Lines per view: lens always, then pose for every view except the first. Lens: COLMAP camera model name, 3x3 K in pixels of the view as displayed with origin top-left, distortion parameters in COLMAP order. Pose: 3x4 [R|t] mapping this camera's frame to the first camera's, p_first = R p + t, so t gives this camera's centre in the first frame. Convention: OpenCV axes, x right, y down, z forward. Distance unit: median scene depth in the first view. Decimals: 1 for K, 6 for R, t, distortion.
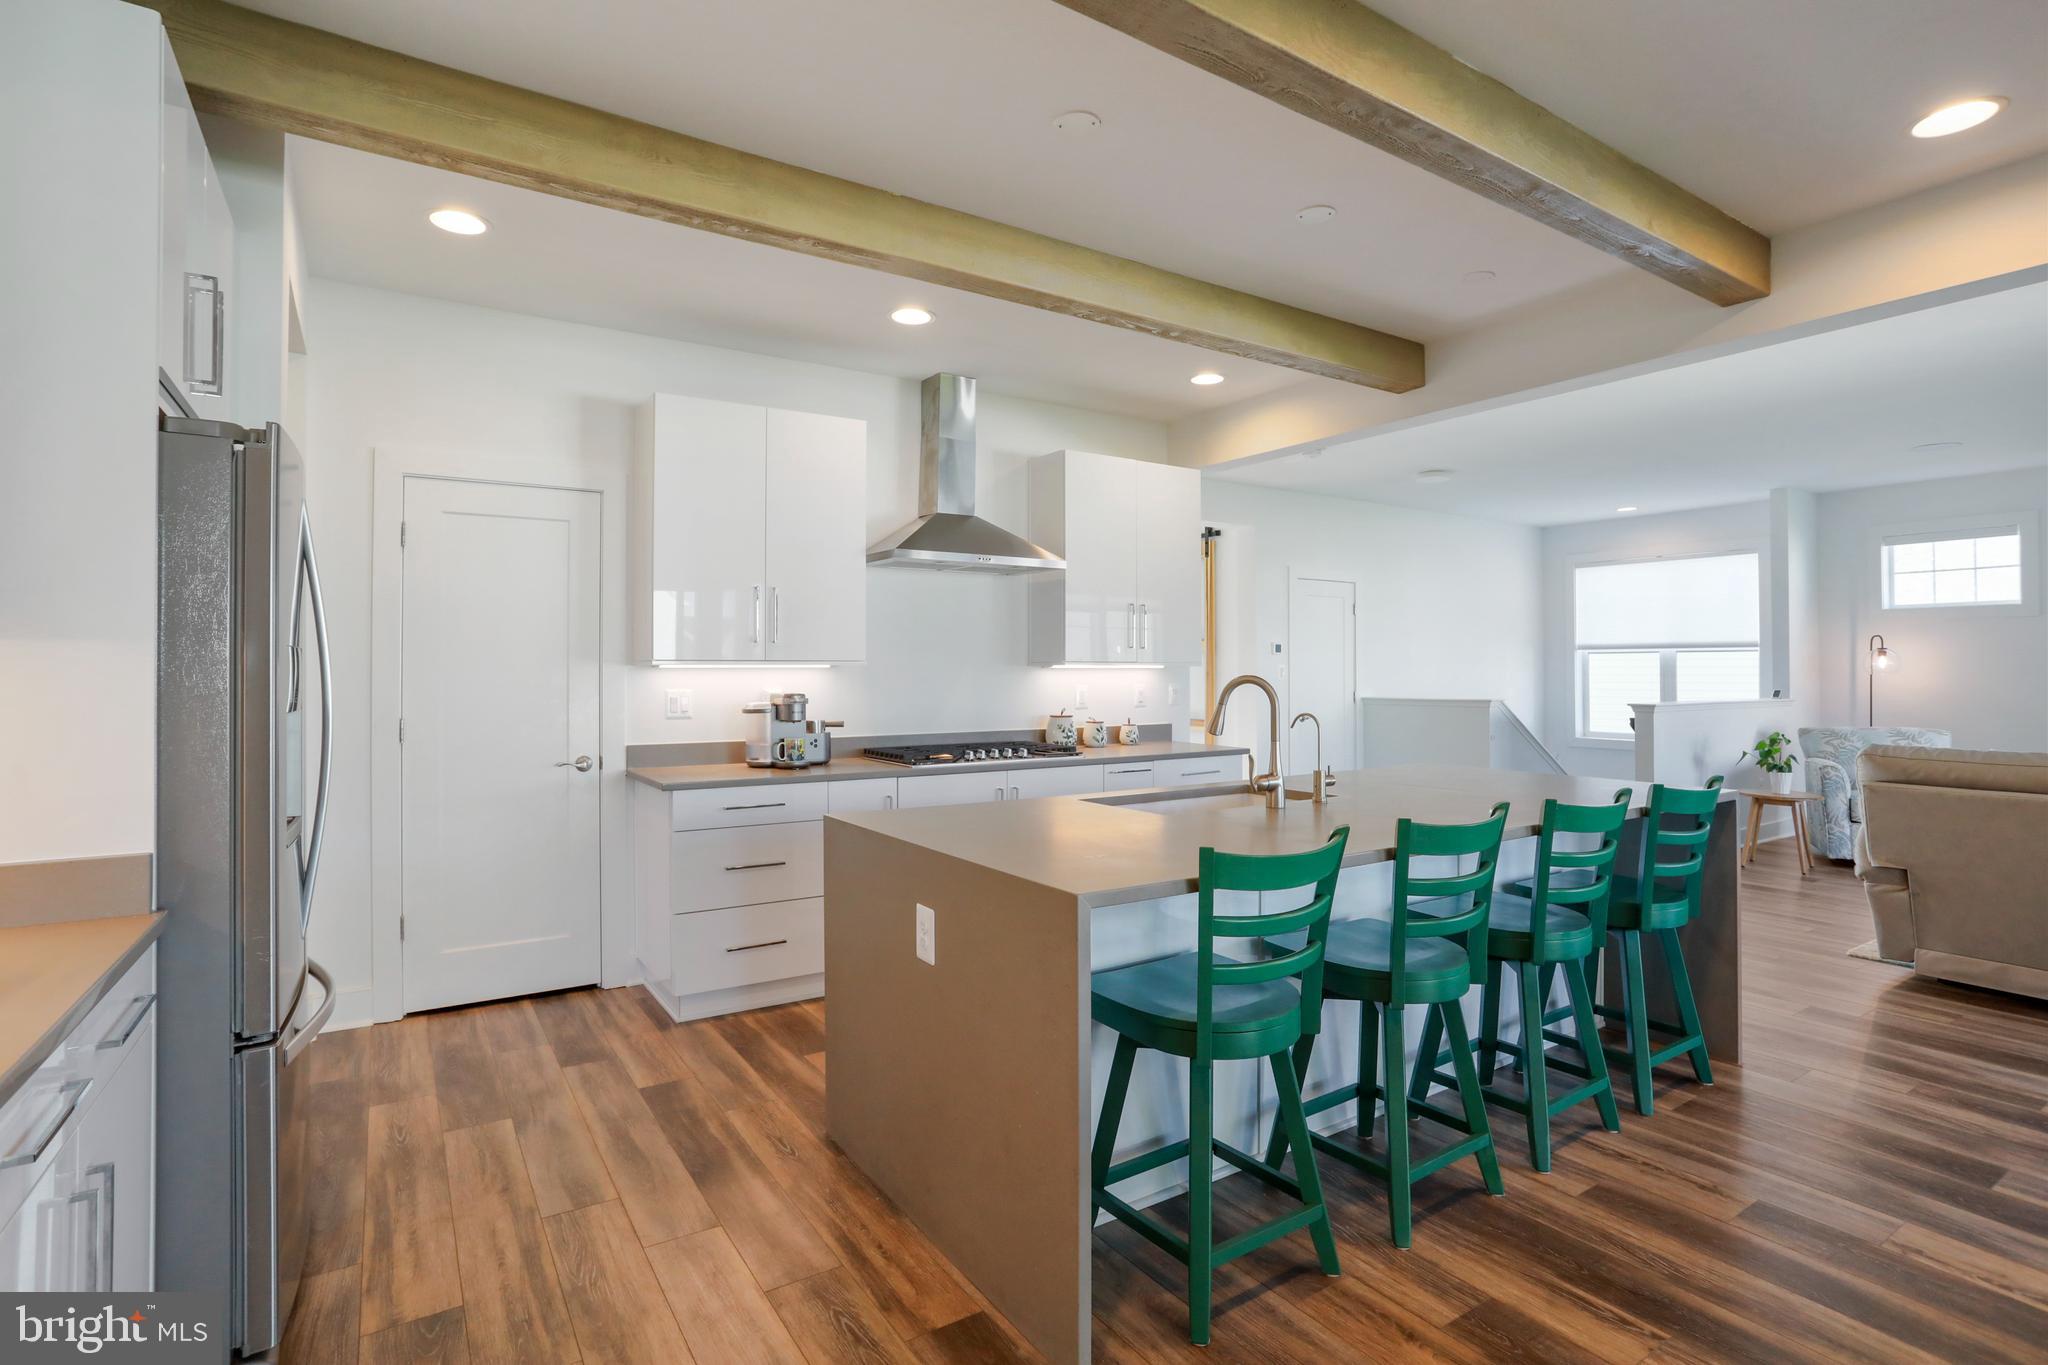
lens RADIAL K [[998.2, 0, 1020.6], [0, 998.2, 660.4], [0, 0, 1]] dist [-0.041592, 0.016693]
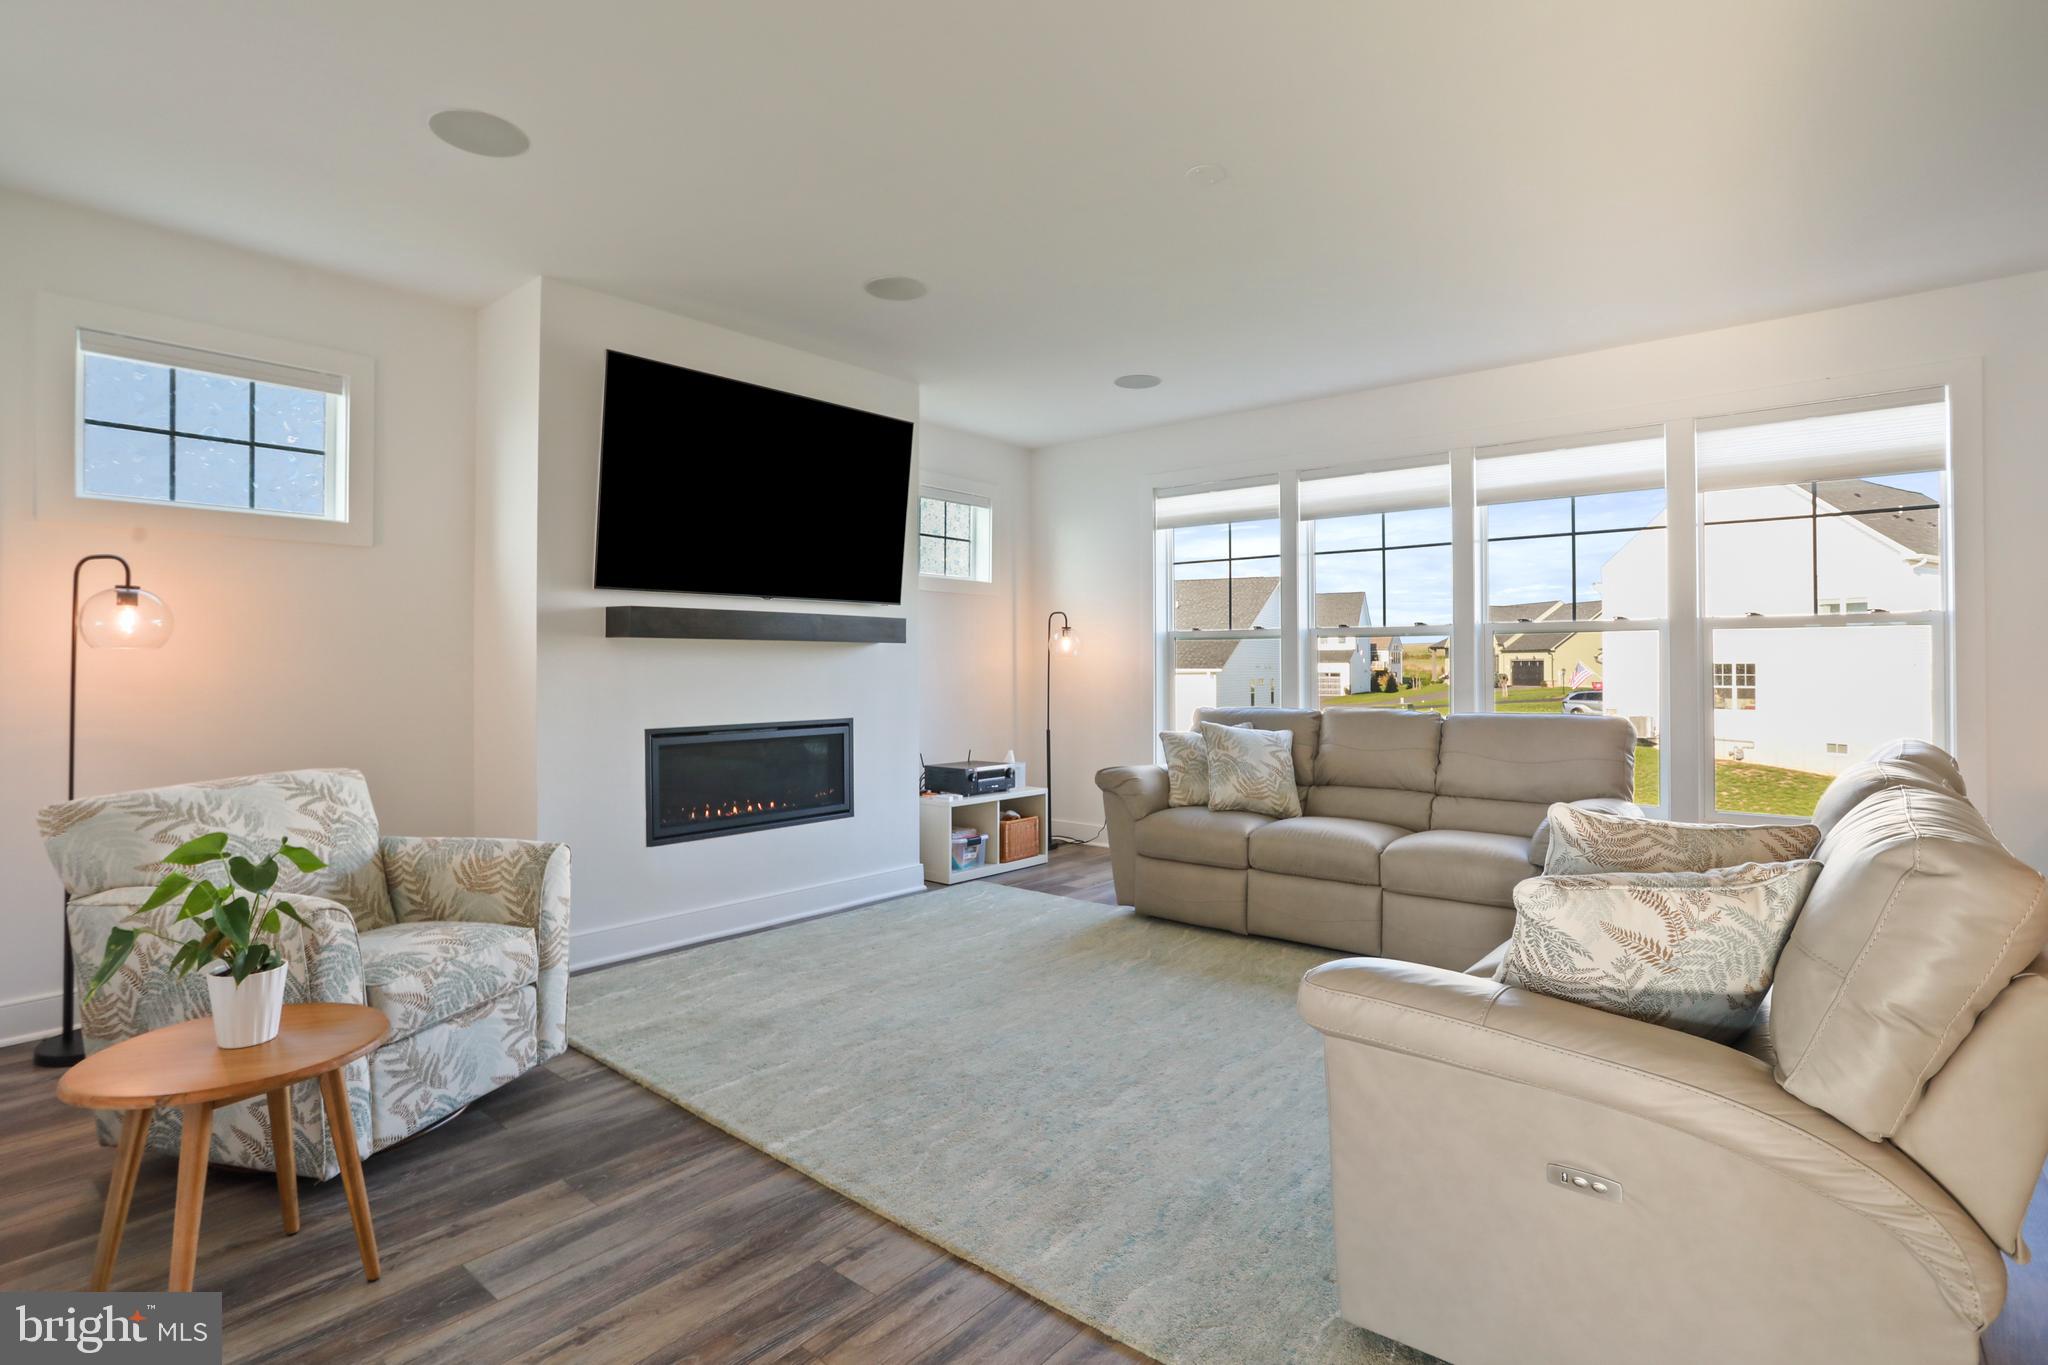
lens RADIAL K [[998.2, 0, 1020.6], [0, 998.2, 660.4], [0, 0, 1]] dist [-0.041592, 0.016693]
pose [[-0.276357, 0.006763, 0.961031, 0.546657], [-0.006725, 0.999937, -0.008971, 0.029205], [-0.961031, -0.008942, -0.276294, 1.090266]]
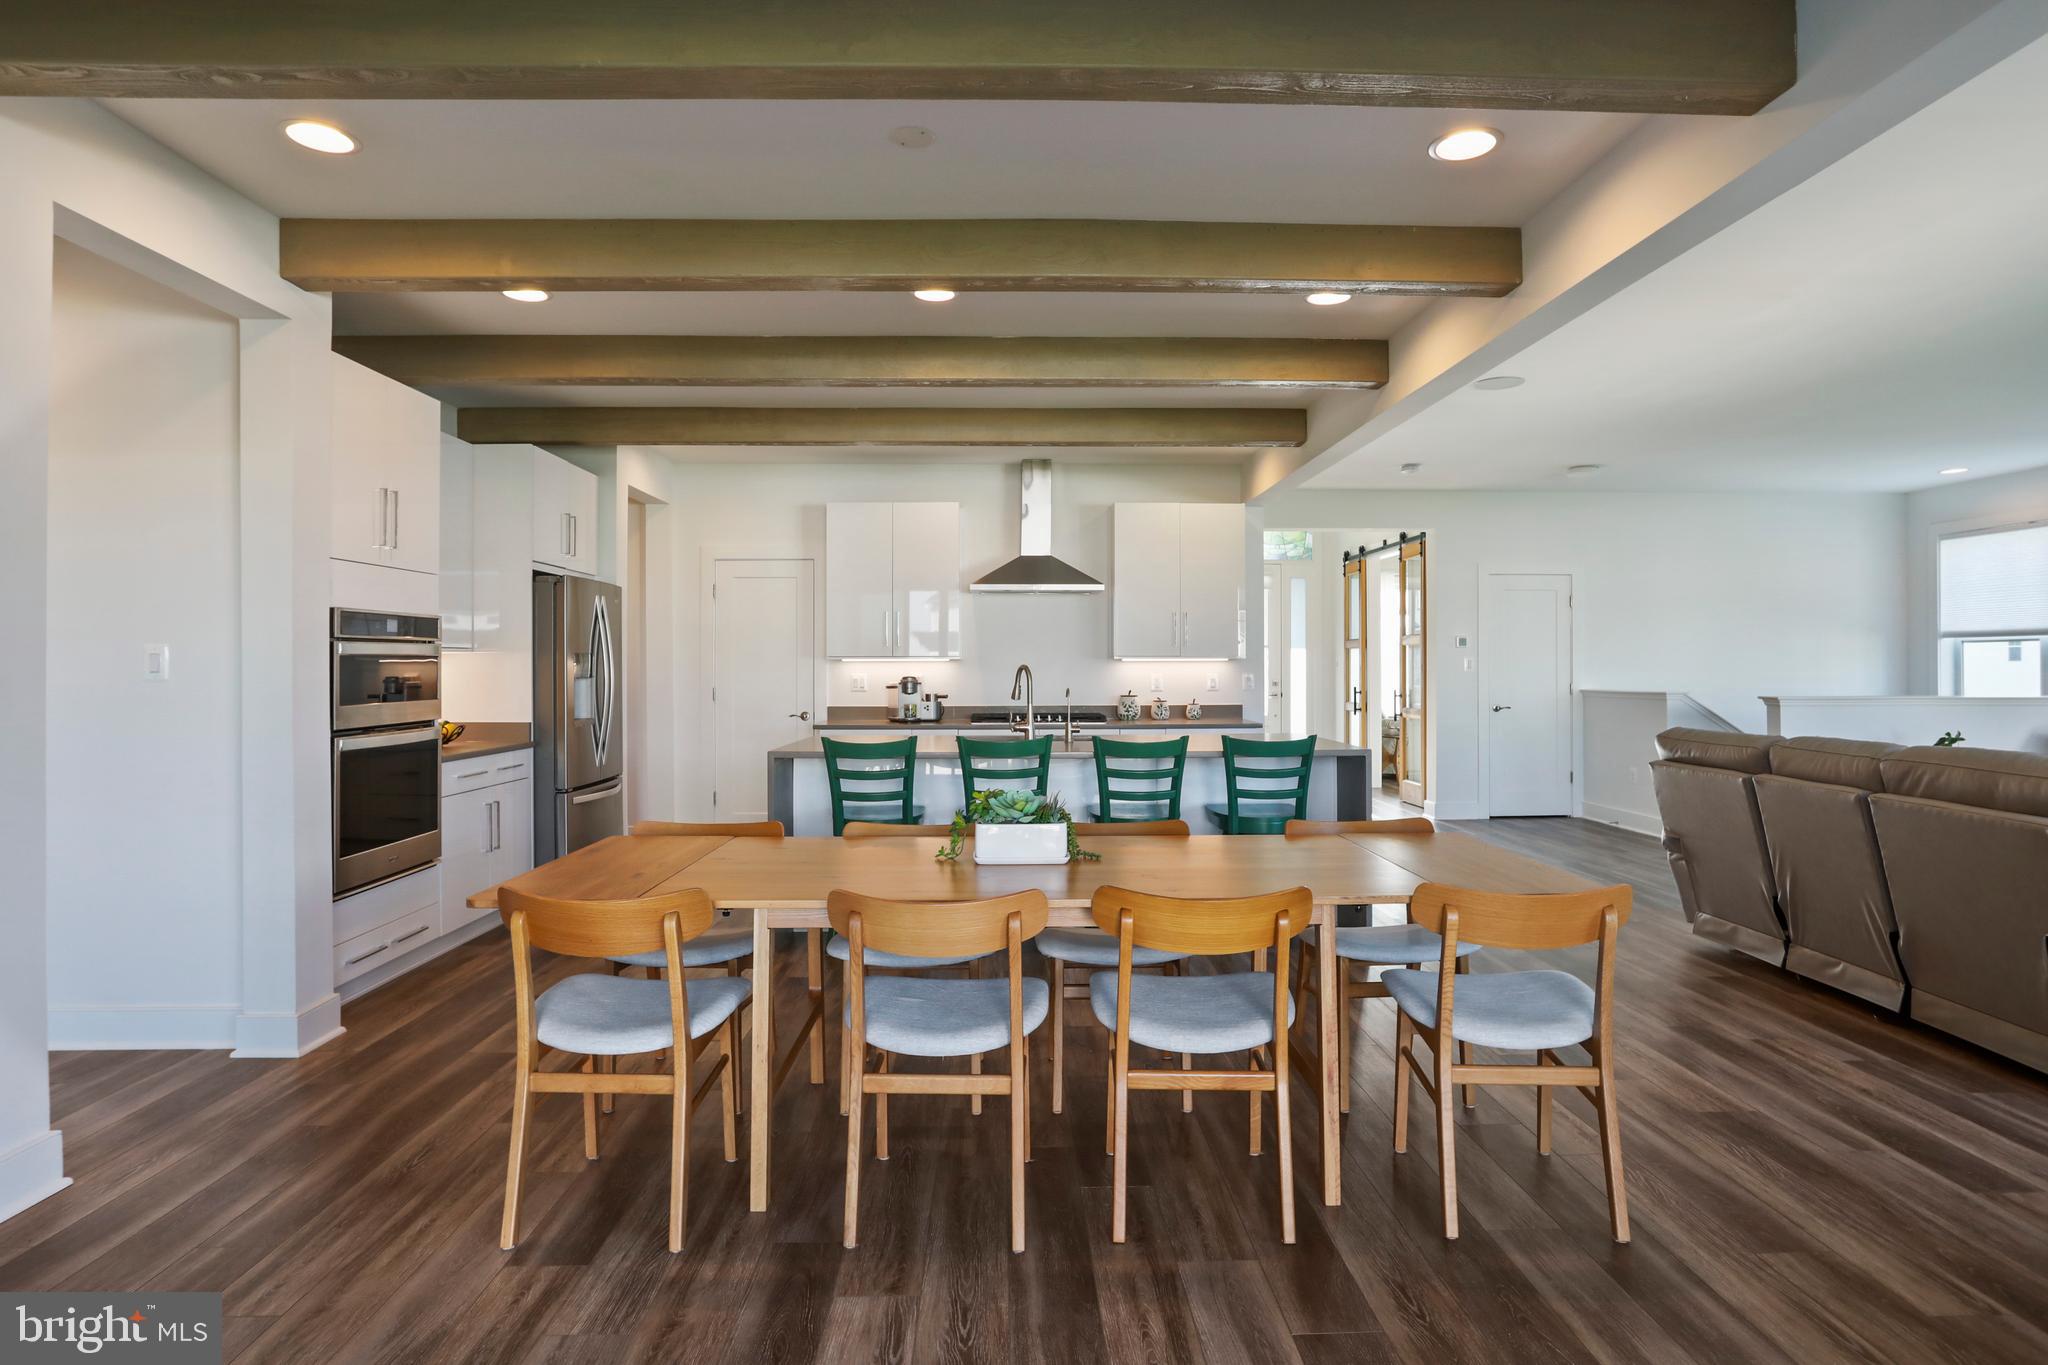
lens RADIAL K [[1097.3, 0, 1024.0], [0, 1097.3, 682.5], [0, 0, 1]] dist [-0.050900, 0.037220]
pose [[0.851719, 0.007923, -0.523938, 0.724049], [0.005477, 0.999696, 0.024022, 0.001012], [0.523970, -0.023330, 0.851417, -0.352991]]
